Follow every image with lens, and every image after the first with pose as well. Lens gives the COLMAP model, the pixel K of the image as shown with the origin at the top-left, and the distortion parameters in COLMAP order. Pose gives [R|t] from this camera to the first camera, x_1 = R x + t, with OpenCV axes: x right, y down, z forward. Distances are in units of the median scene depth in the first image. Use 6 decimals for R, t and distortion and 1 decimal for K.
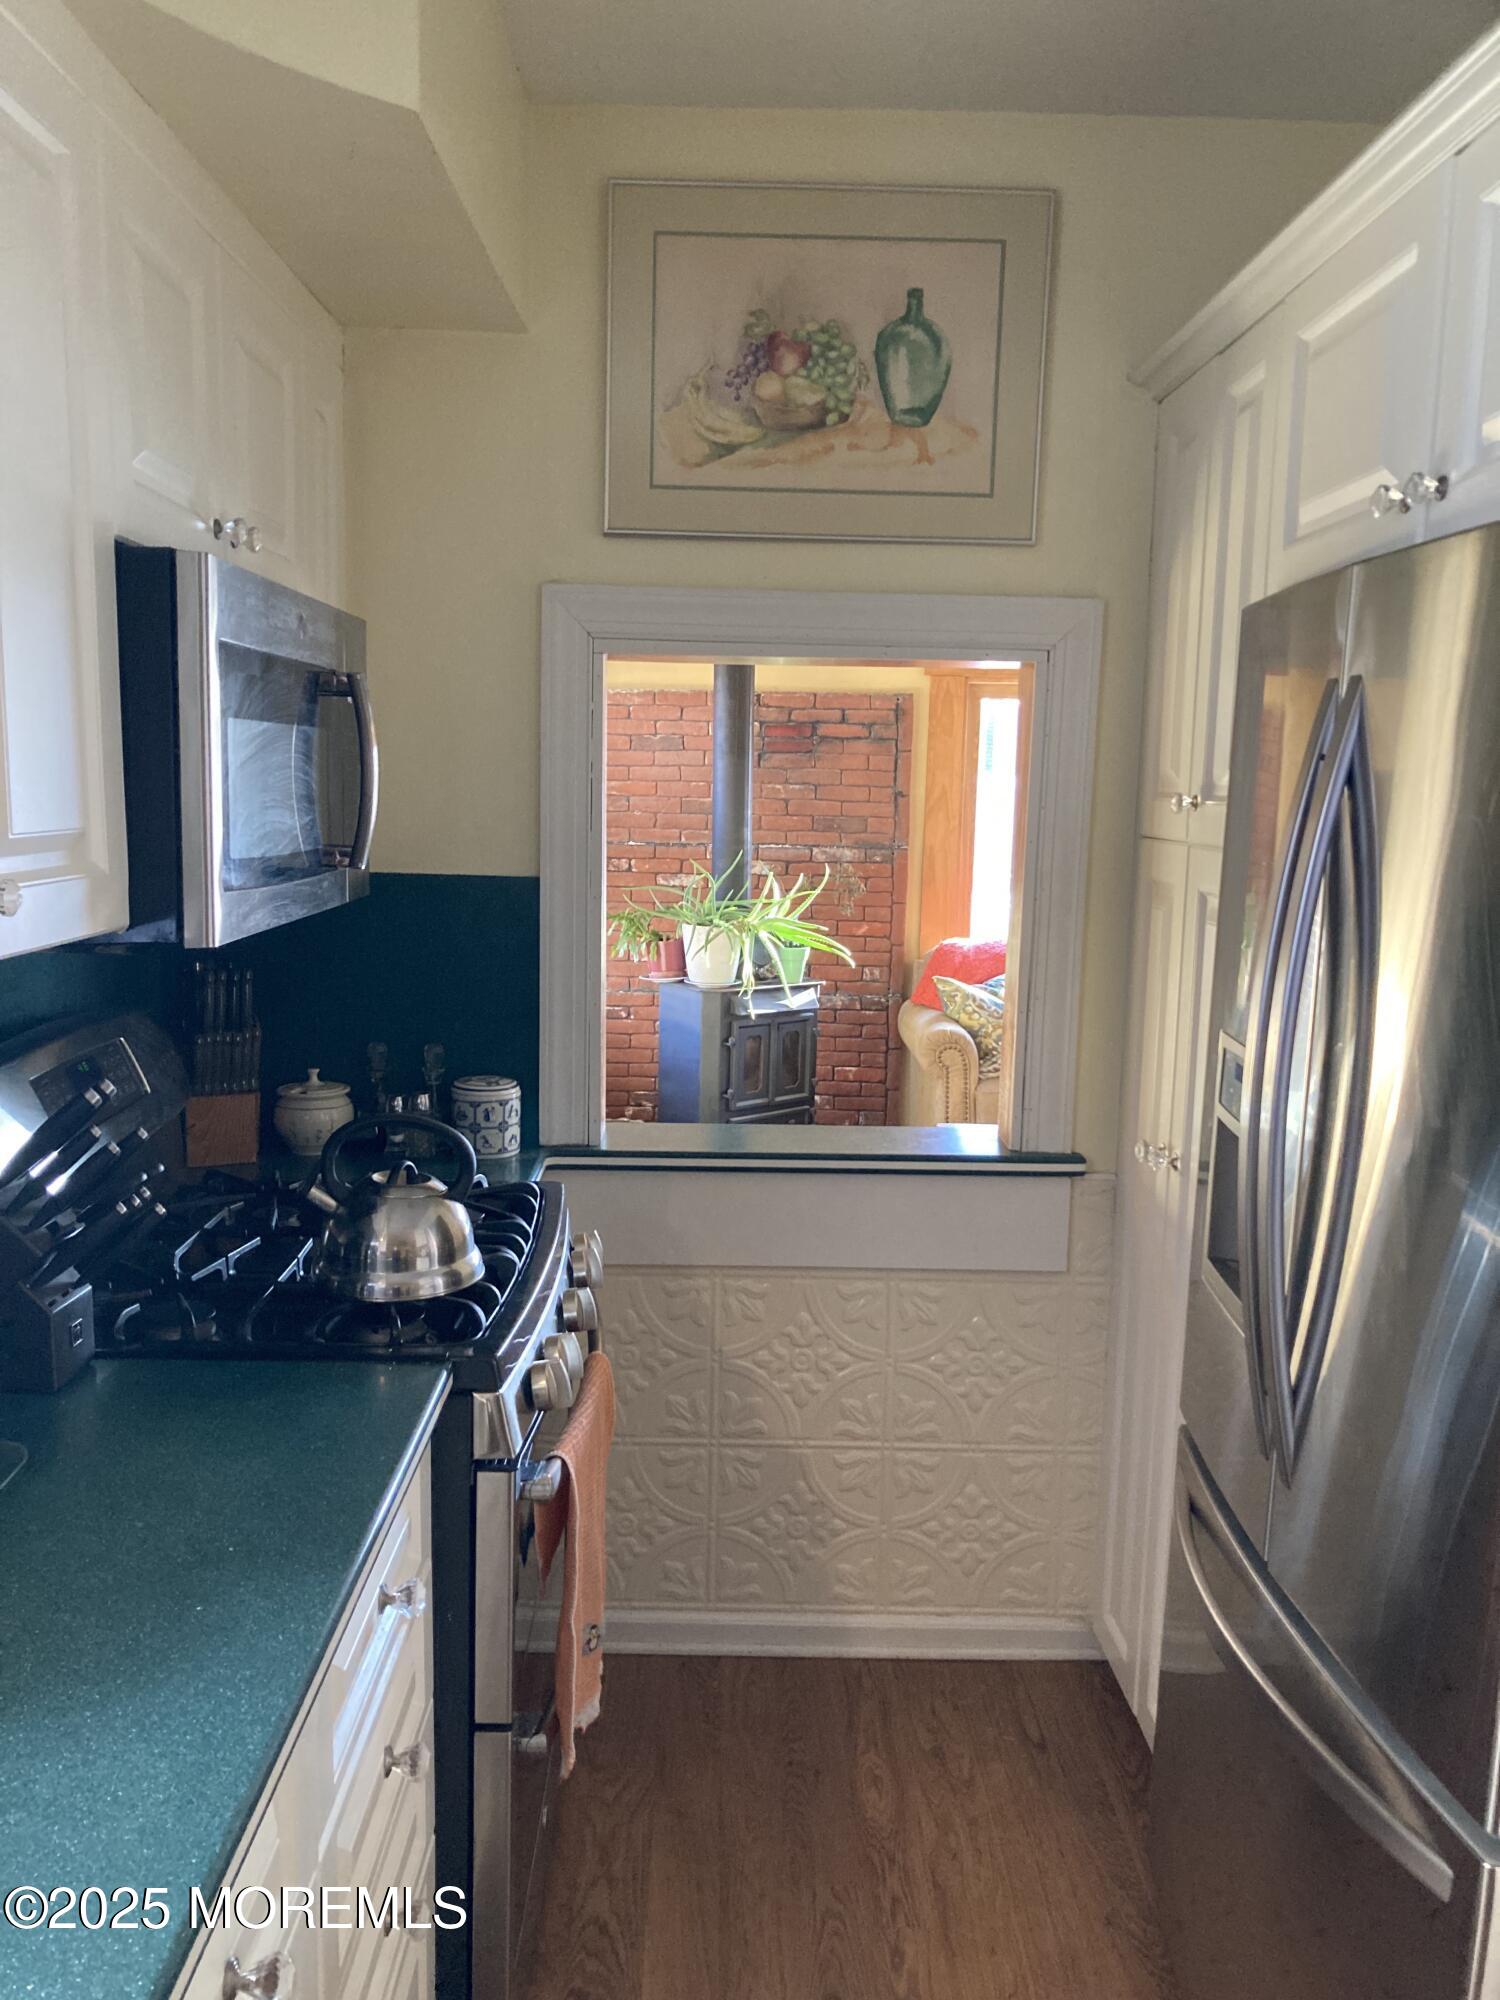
lens RADIAL K [[1644.9, 0, 750.0], [0, 1644.9, 1000.0], [0, 0, 1]] dist [0.072383, -0.089196]
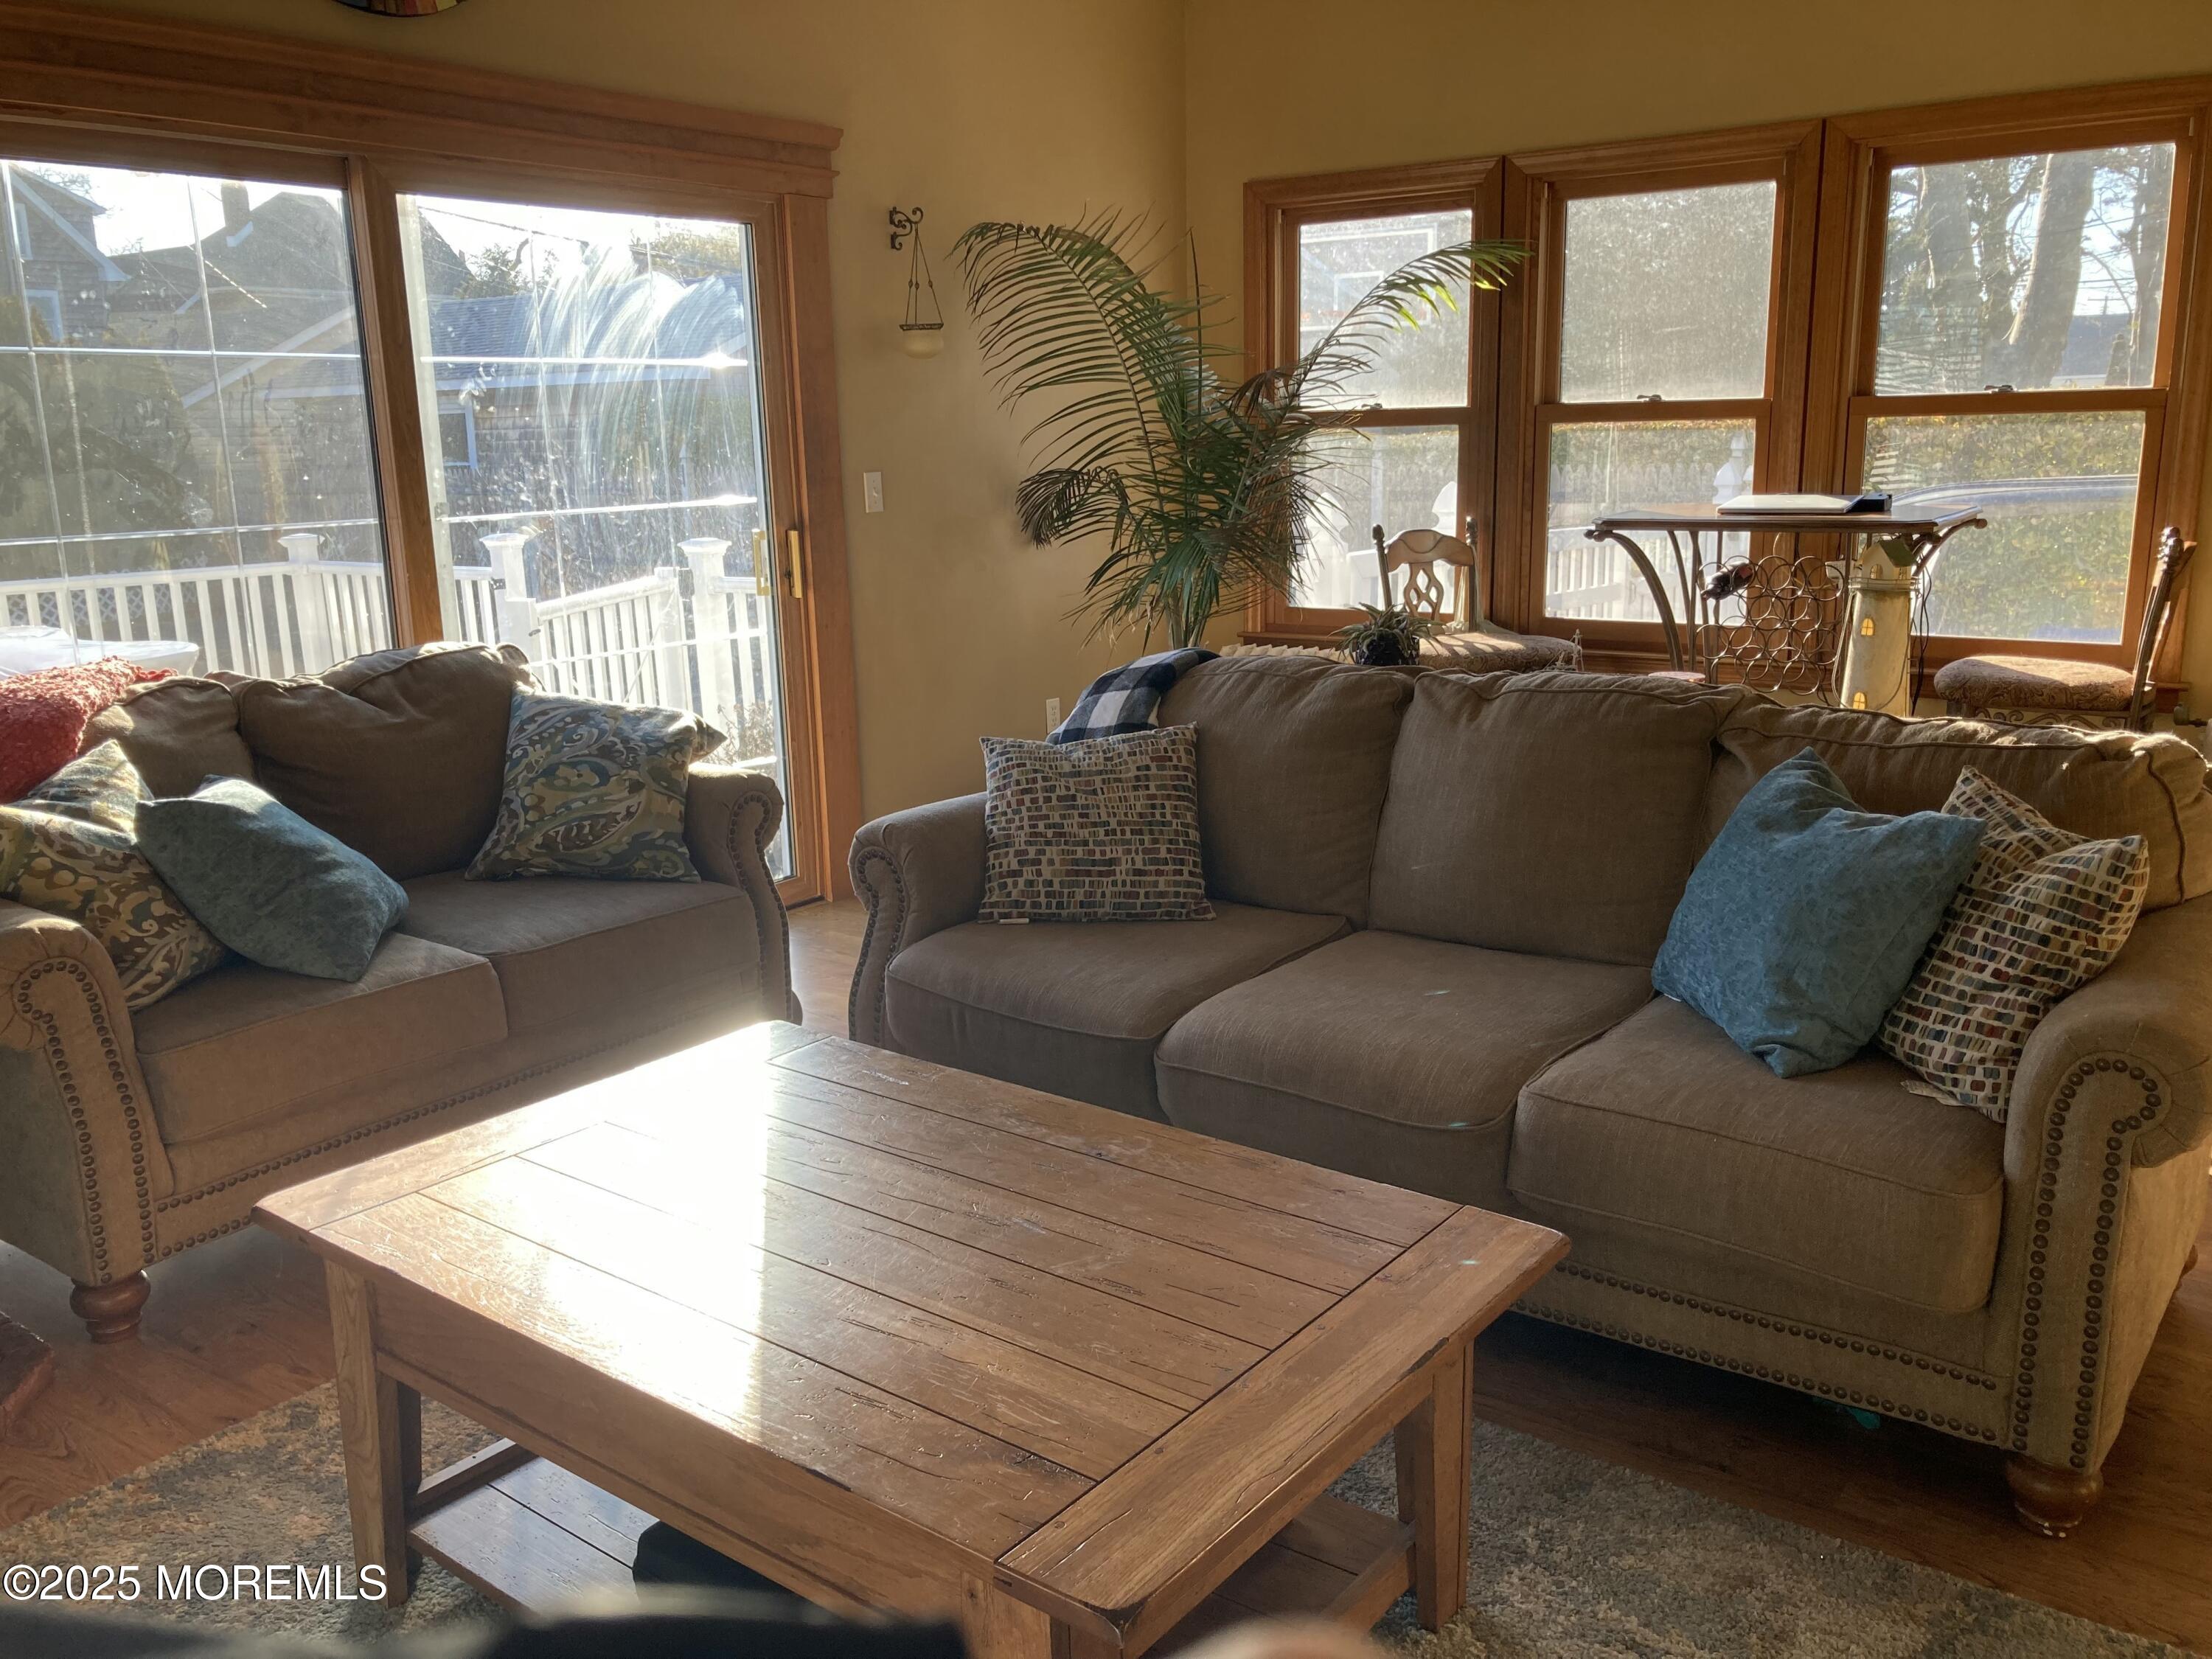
lens RADIAL K [[1819.2, 0, 1114.6], [0, 1819.2, 815.1], [0, 0, 1]] dist [0.072383, -0.089196]
pose [[0.600925, -0.200132, 0.773845, -0.063706], [0.139400, 0.979550, 0.145082, -0.036445], [-0.787056, 0.020690, 0.616535, 0.492144]]
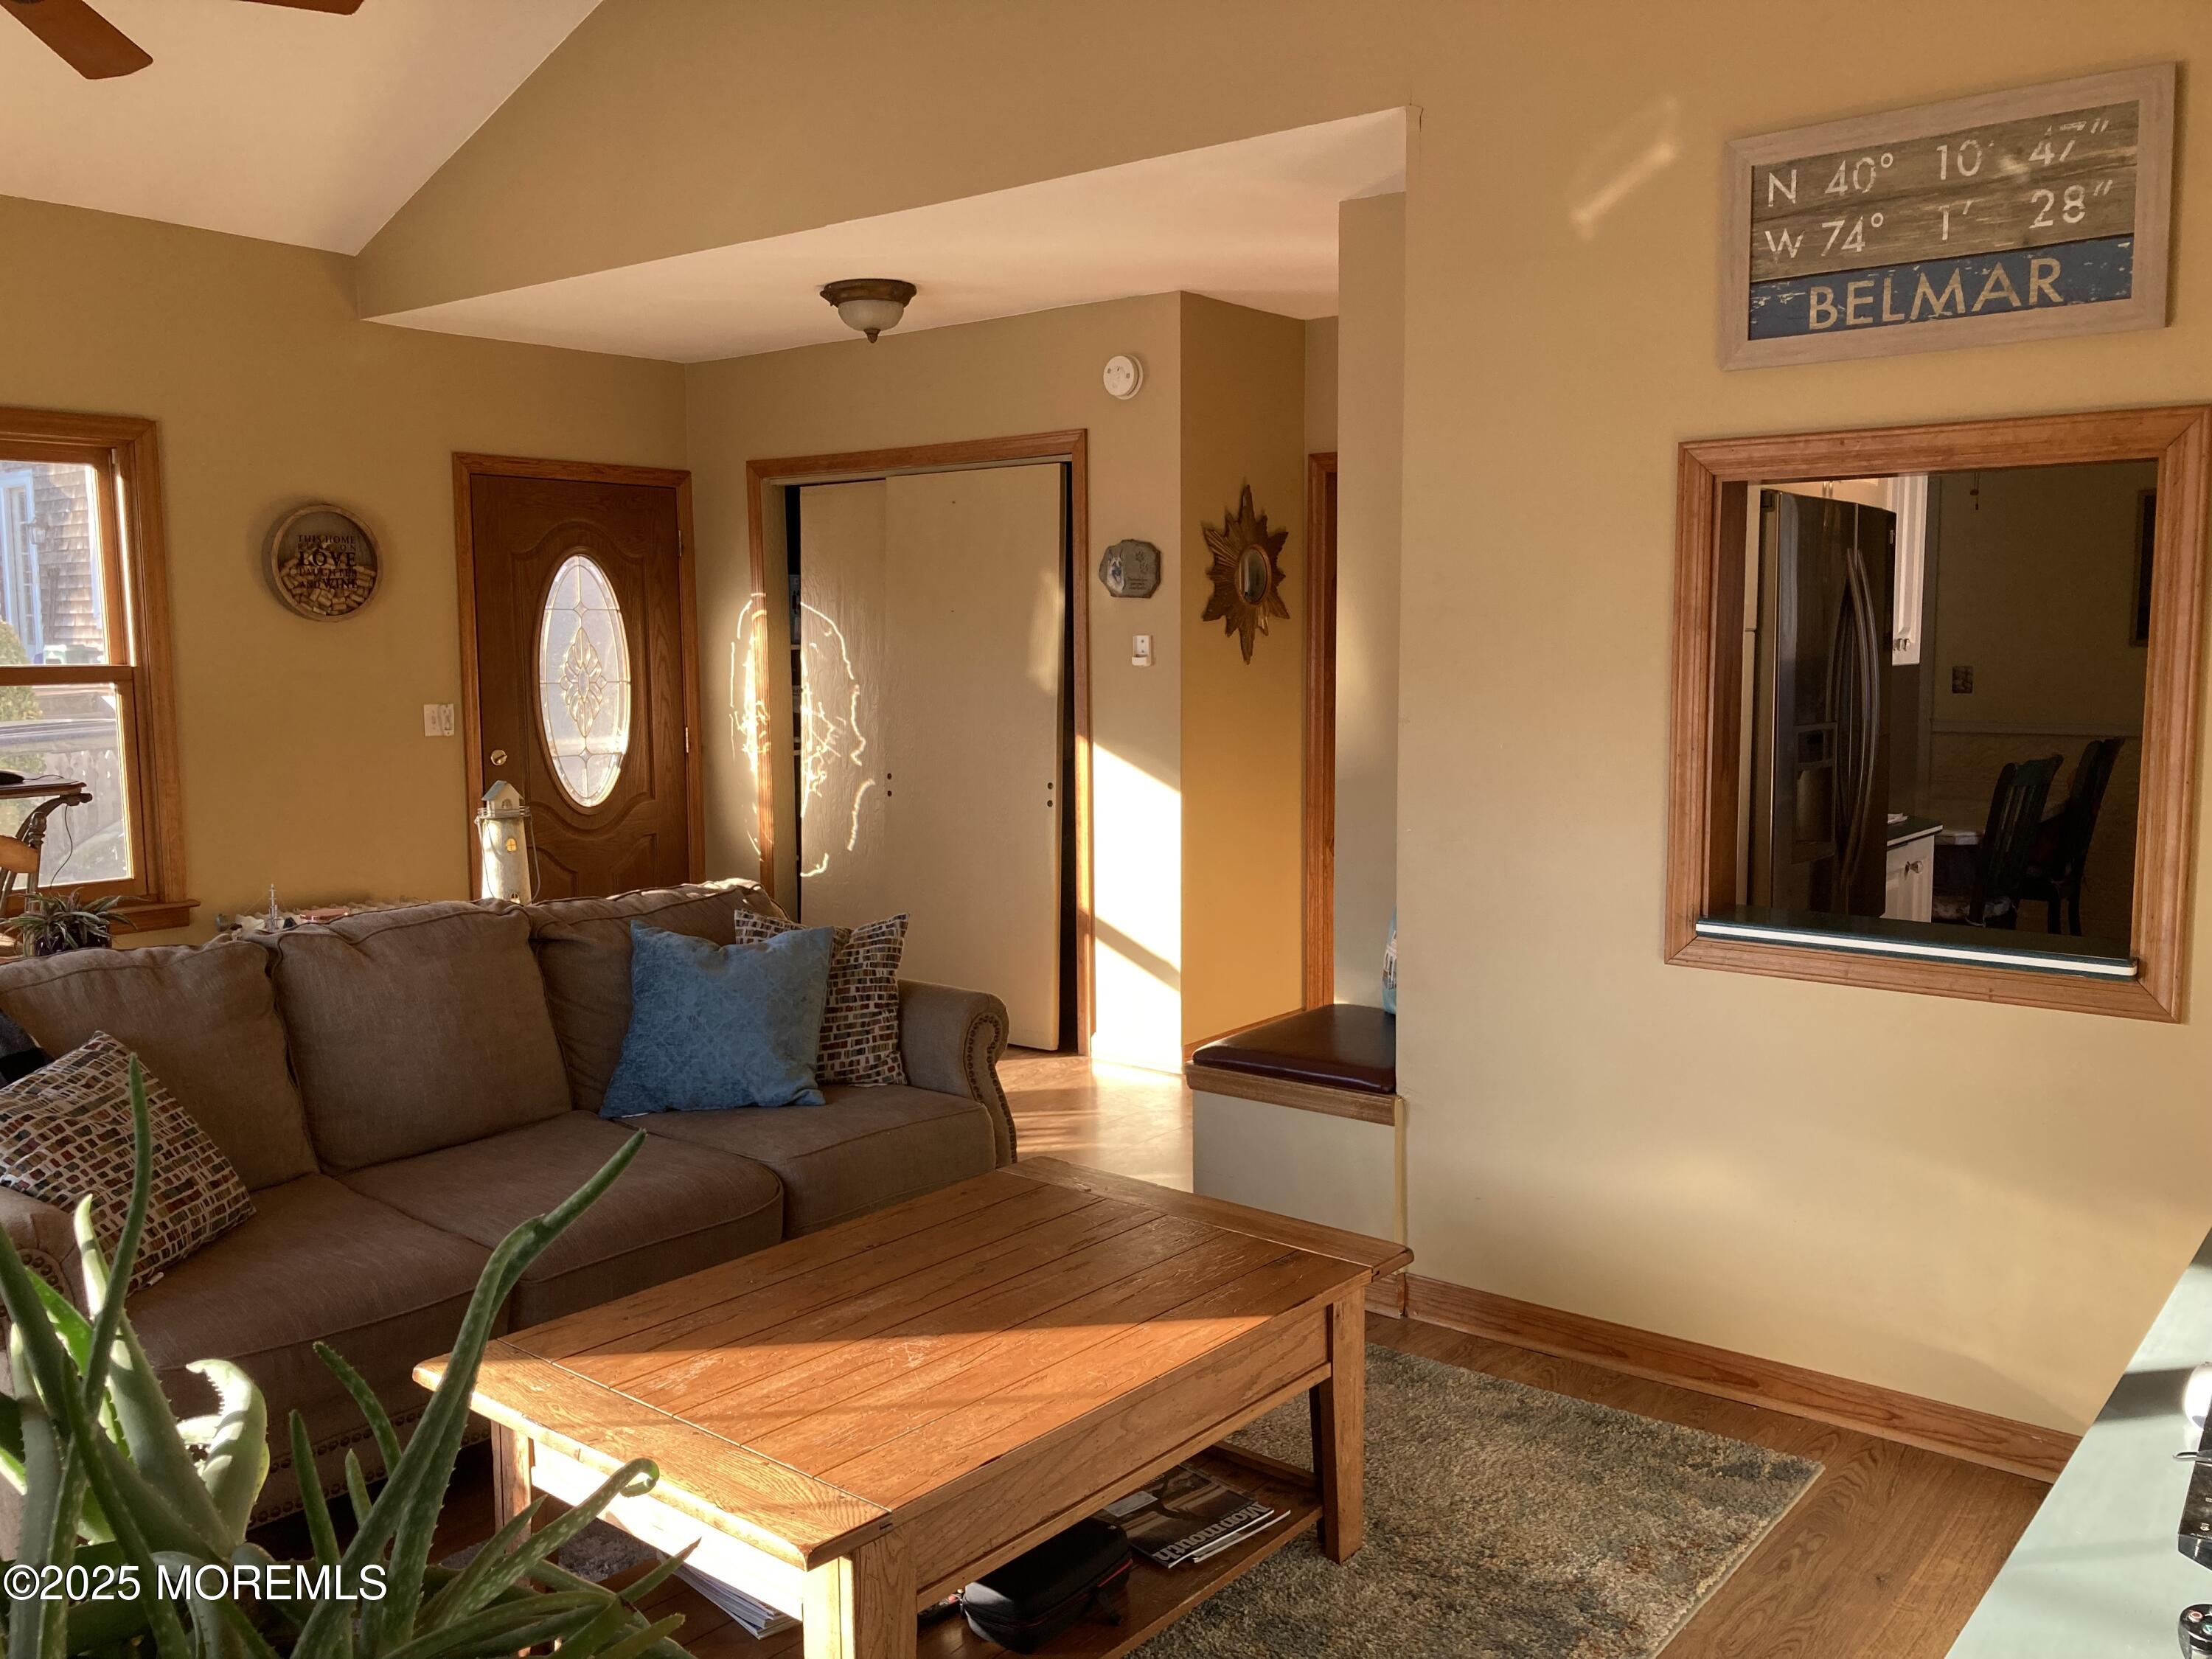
lens RADIAL K [[1801.2, 0, 1106.0], [0, 1801.2, 829.5], [0, 0, 1]] dist [0.002183, 0.016346]
pose [[-0.759094, -0.083890, 0.645554, -0.136925], [0.085080, 0.970371, 0.226144, -0.124816], [-0.645398, 0.226588, -0.729465, 1.004250]]
